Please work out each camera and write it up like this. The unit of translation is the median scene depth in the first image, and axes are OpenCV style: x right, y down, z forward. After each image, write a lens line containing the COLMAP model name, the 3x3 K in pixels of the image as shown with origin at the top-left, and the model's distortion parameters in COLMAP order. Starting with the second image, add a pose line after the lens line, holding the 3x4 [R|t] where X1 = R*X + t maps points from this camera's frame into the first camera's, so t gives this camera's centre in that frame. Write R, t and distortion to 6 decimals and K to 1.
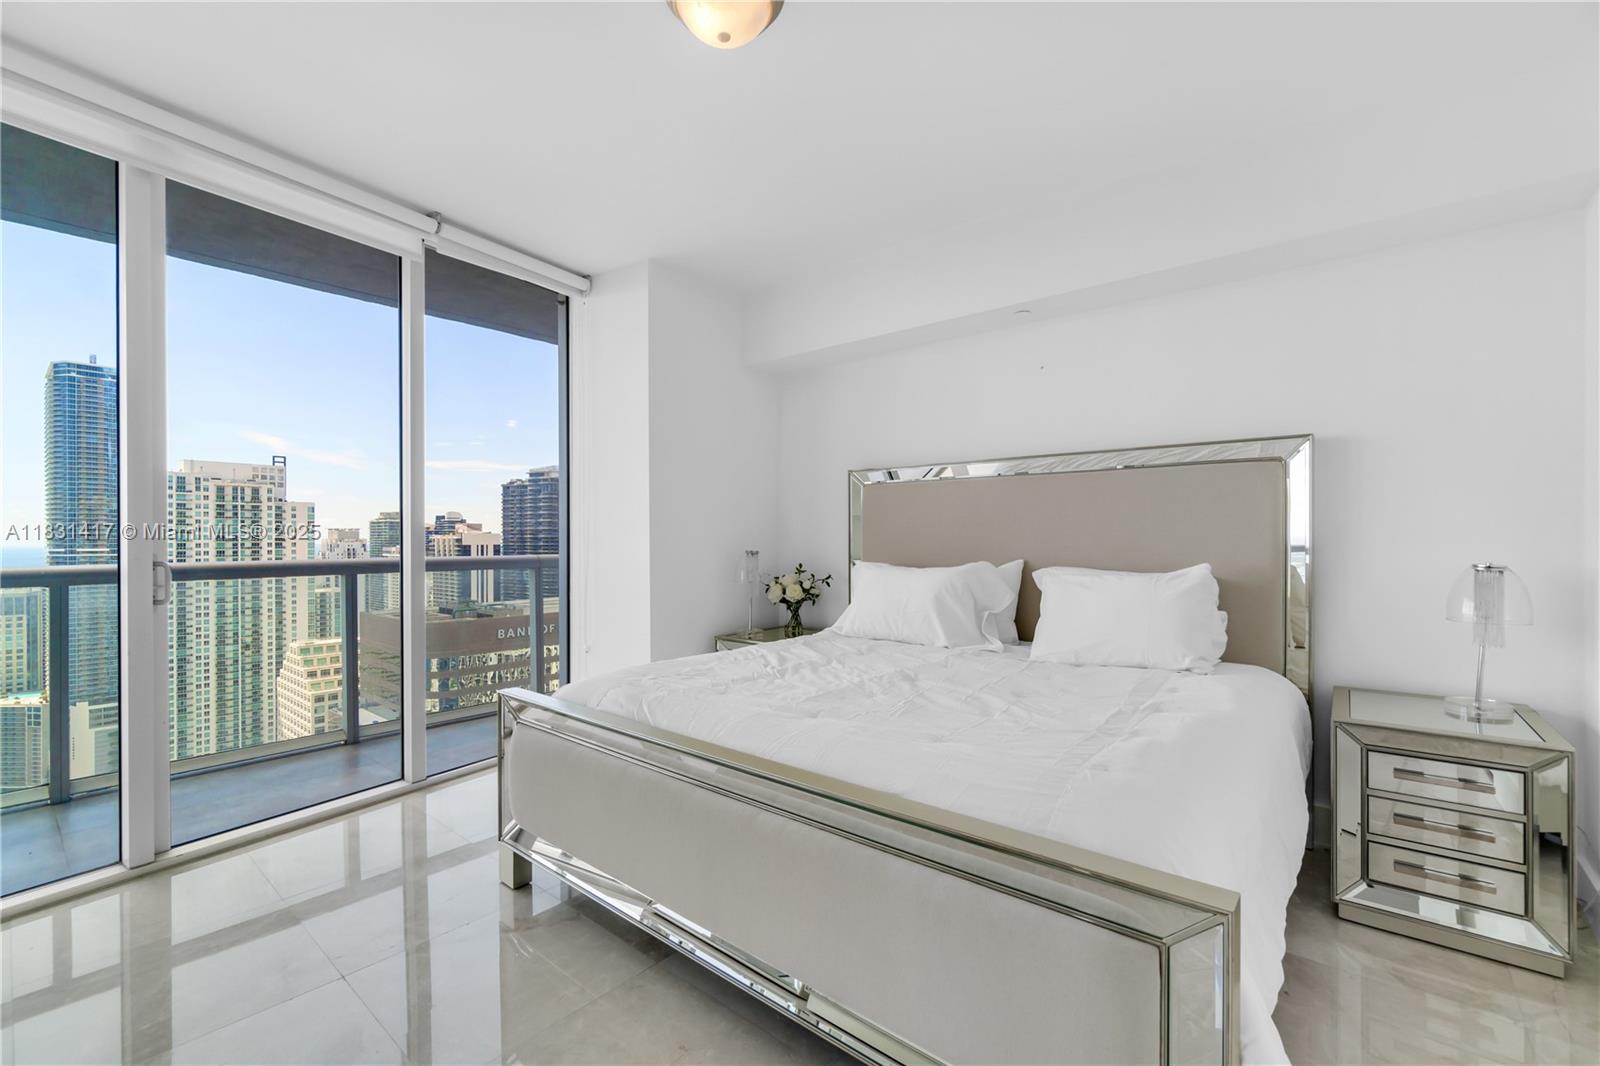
lens RADIAL K [[678.5, 0, 764.2], [0, 678.5, 537.9], [0, 0, 1]] dist [-0.003881, 0.000114]
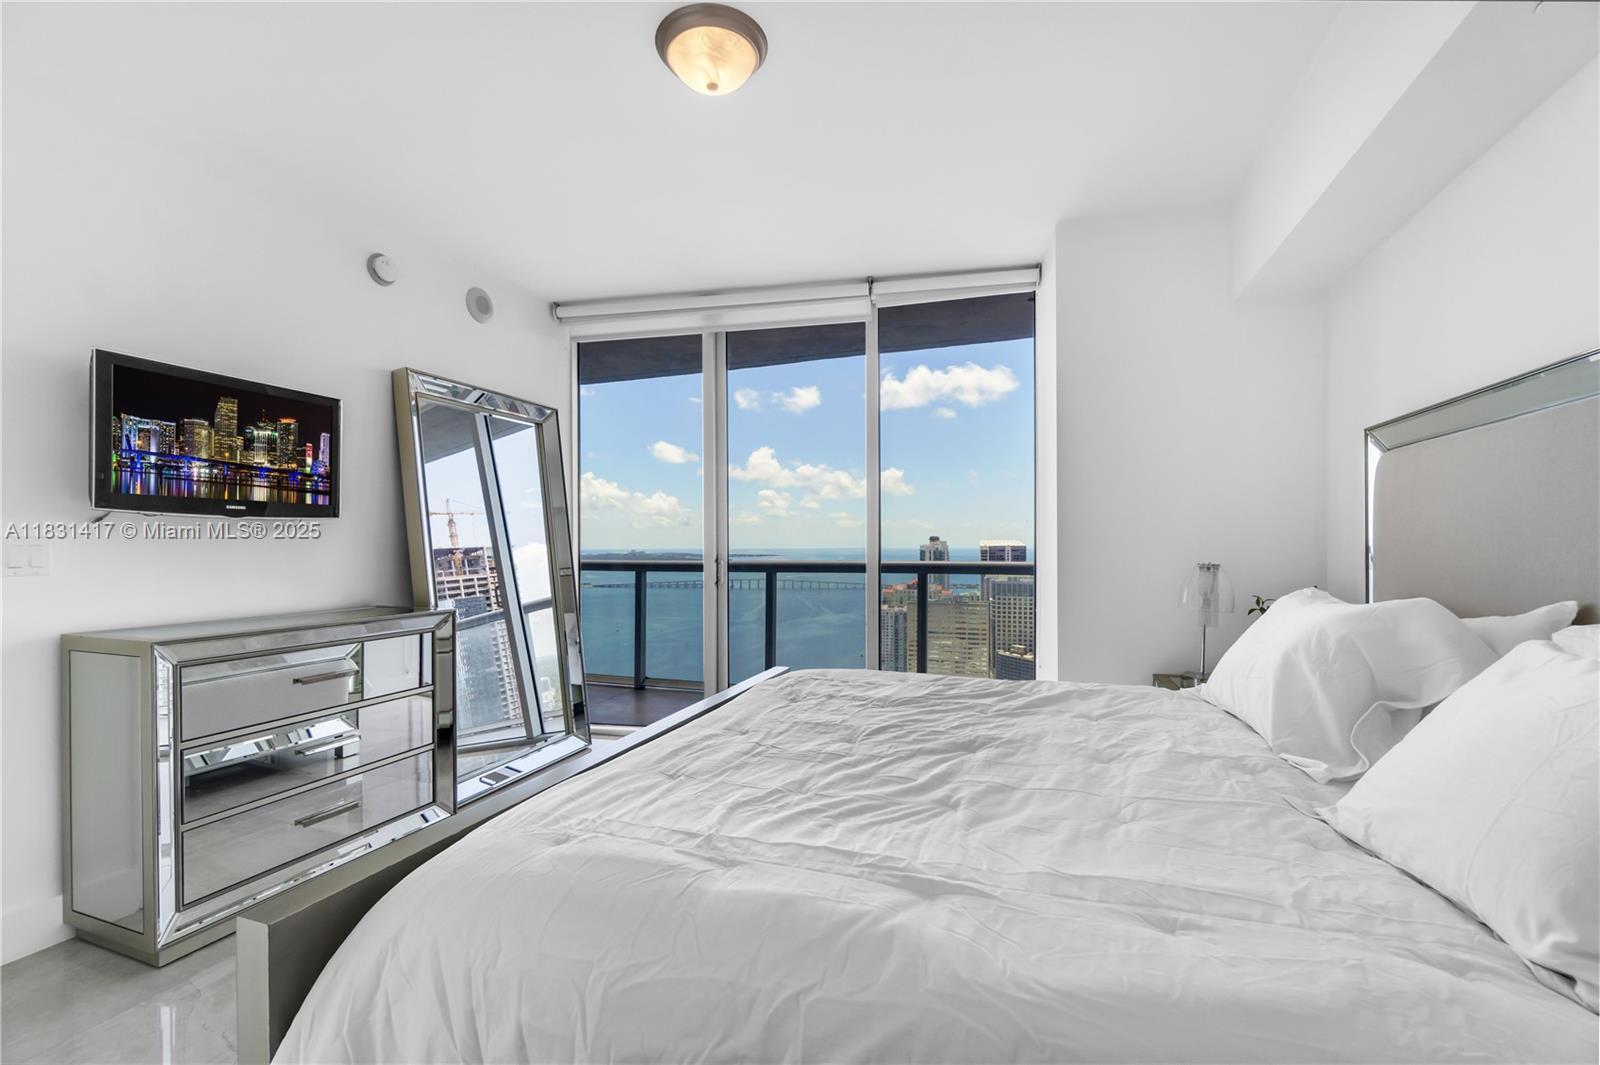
lens RADIAL K [[678.5, 0, 800.8], [0, 678.5, 544.1], [0, 0, 1]] dist [-0.003881, 0.000114]
pose [[0.374628, 0.002520, -0.927172, 0.590065], [-0.000110, 0.999996, 0.002673, -0.004248], [0.927175, -0.000899, 0.374627, 0.422214]]
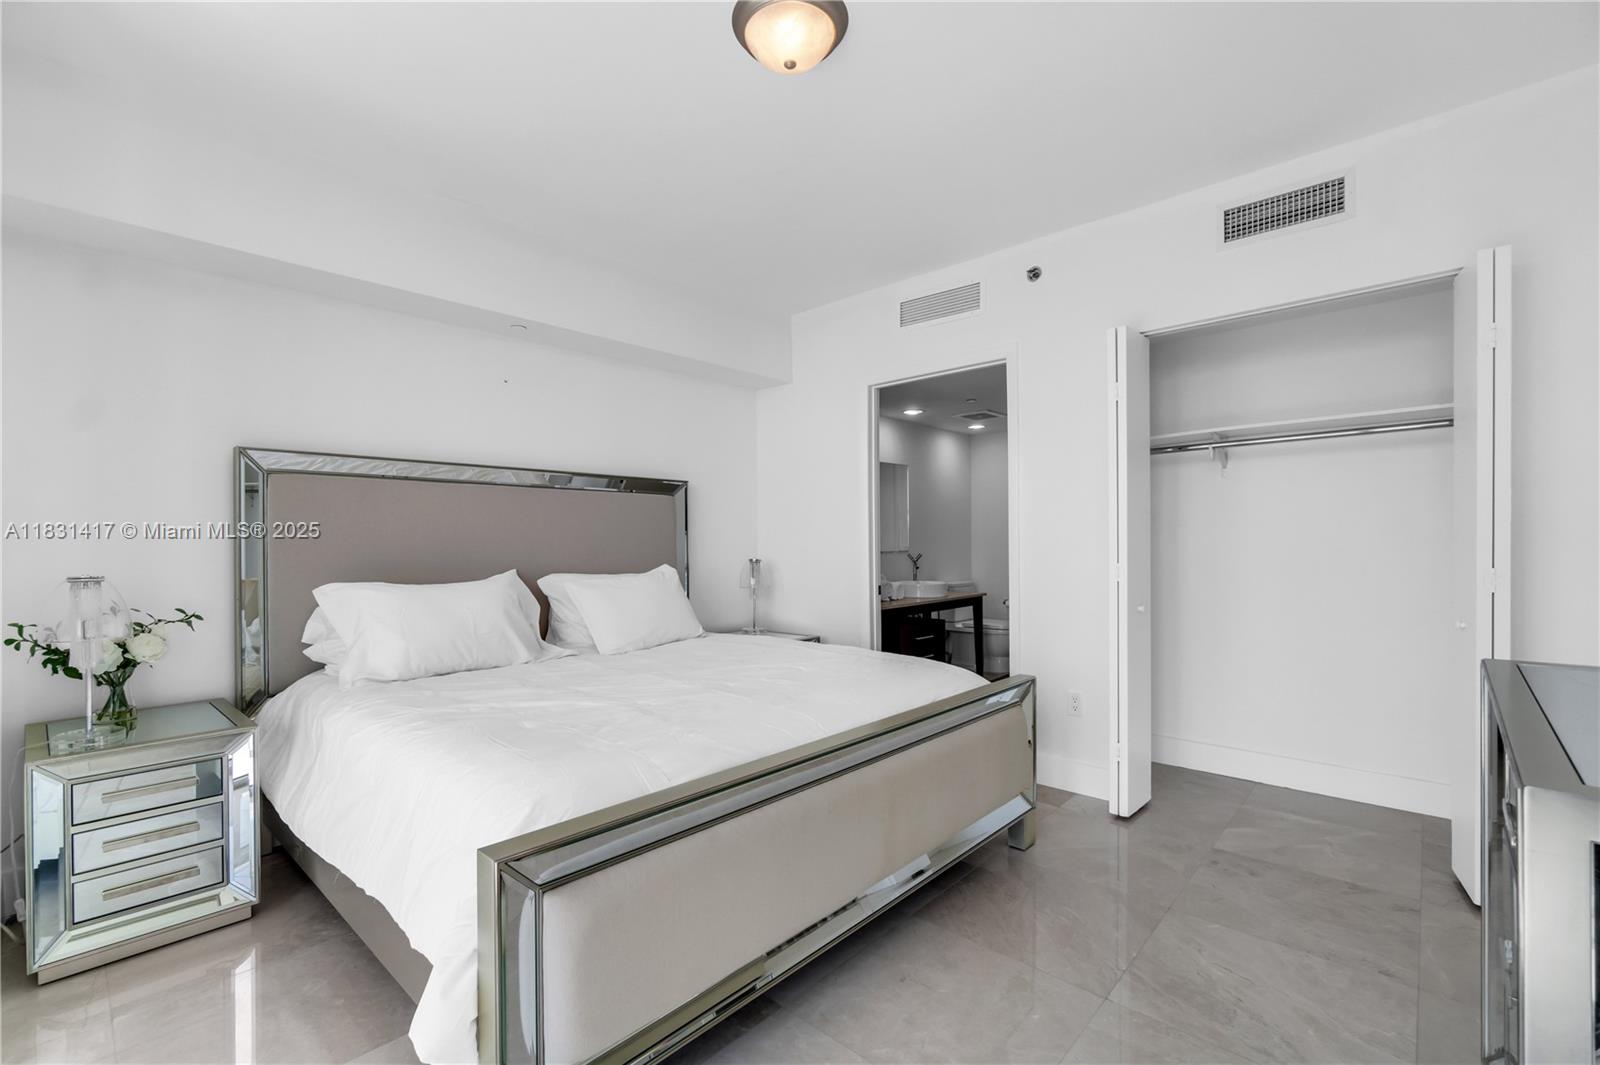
lens RADIAL K [[702.4, 0, 774.7], [0, 702.4, 548.3], [0, 0, 1]] dist [-0.002306, 0.000377]
pose [[0.041903, -0.003872, 0.999114, -0.650960], [0.009024, 0.999953, 0.003496, 0.000619], [-0.999081, 0.008870, 0.041936, 0.566586]]
